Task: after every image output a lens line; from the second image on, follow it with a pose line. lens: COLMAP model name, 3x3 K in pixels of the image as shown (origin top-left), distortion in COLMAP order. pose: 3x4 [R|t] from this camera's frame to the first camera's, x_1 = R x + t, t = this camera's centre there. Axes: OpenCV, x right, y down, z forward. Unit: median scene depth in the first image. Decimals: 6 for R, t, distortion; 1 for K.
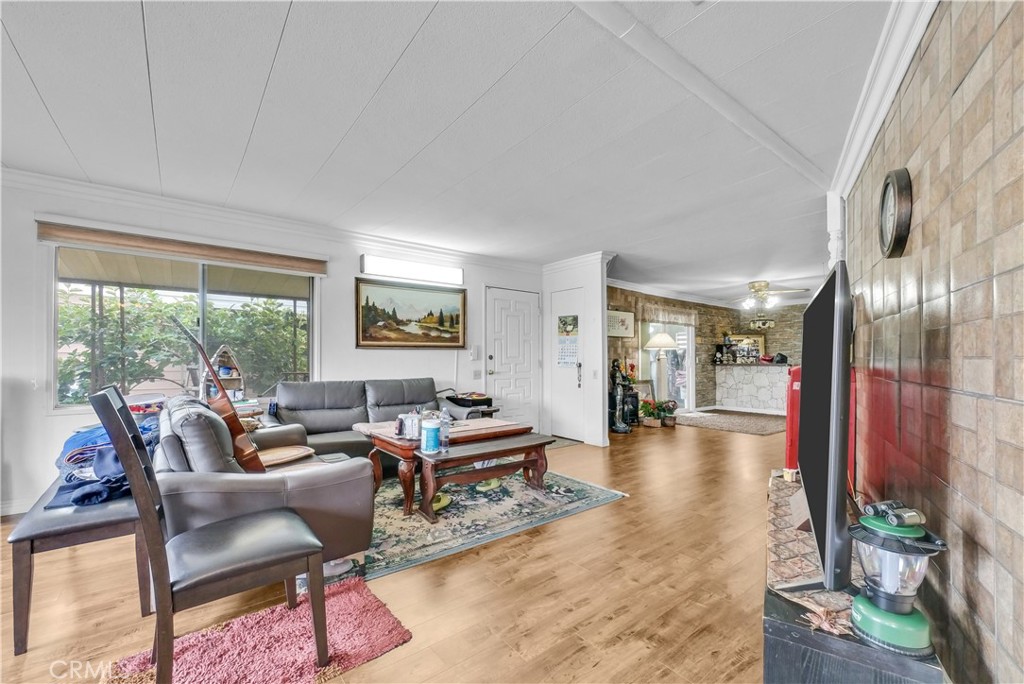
lens RADIAL K [[416.1, 0, 509.8], [0, 416.1, 345.4], [0, 0, 1]] dist [0.001279, 0.000196]
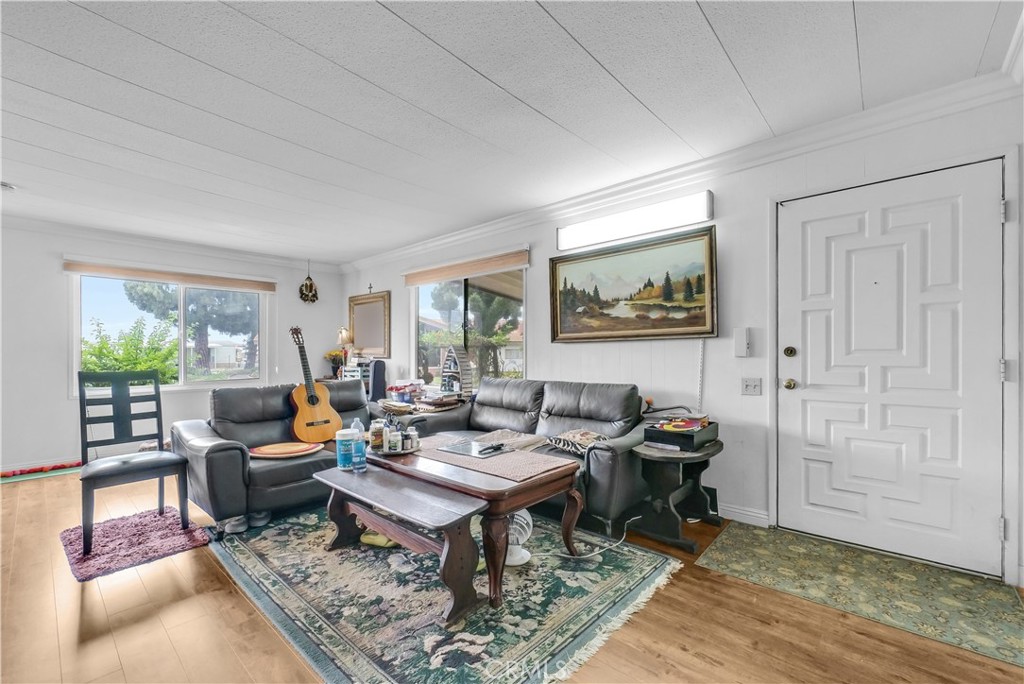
lens RADIAL K [[424.0, 0, 512.7], [0, 424.0, 350.9], [0, 0, 1]] dist [-0.010370, -0.000062]
pose [[0.184264, -0.010551, -0.982820, 0.422013], [0.031913, 0.999479, -0.004746, 0.023435], [0.982359, -0.030491, 0.184505, 0.705733]]
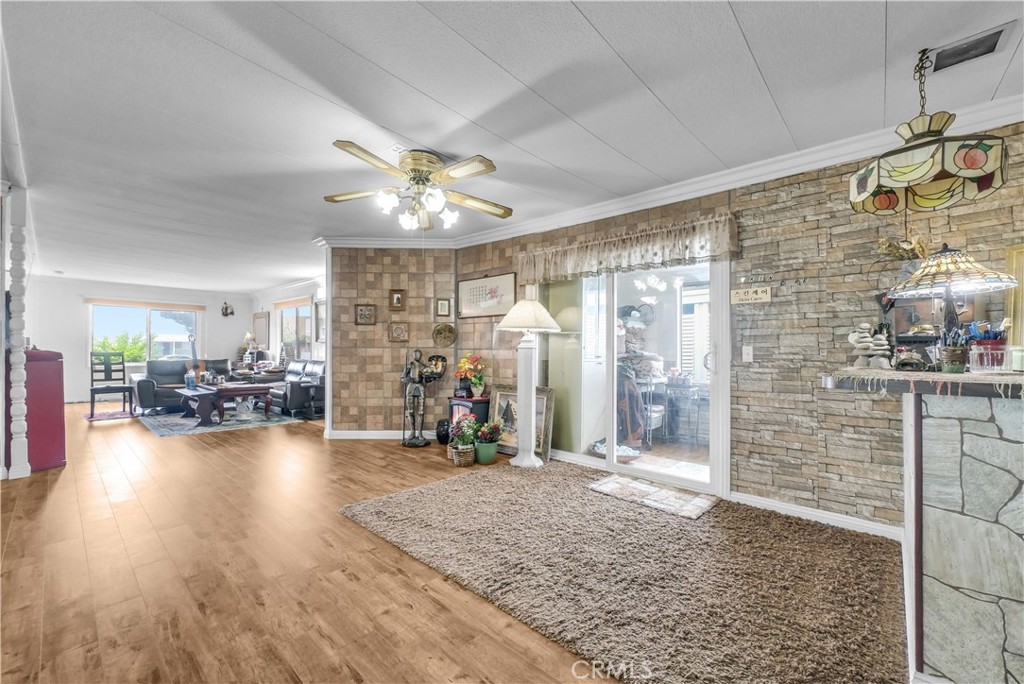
lens RADIAL K [[416.1, 0, 509.8], [0, 416.1, 345.4], [0, 0, 1]] dist [0.001279, 0.000196]
pose [[0.167504, -0.016080, -0.985740, 1.381671], [0.018849, 0.999736, -0.013105, 0.052946], [0.985691, -0.016385, 0.167763, 1.392514]]
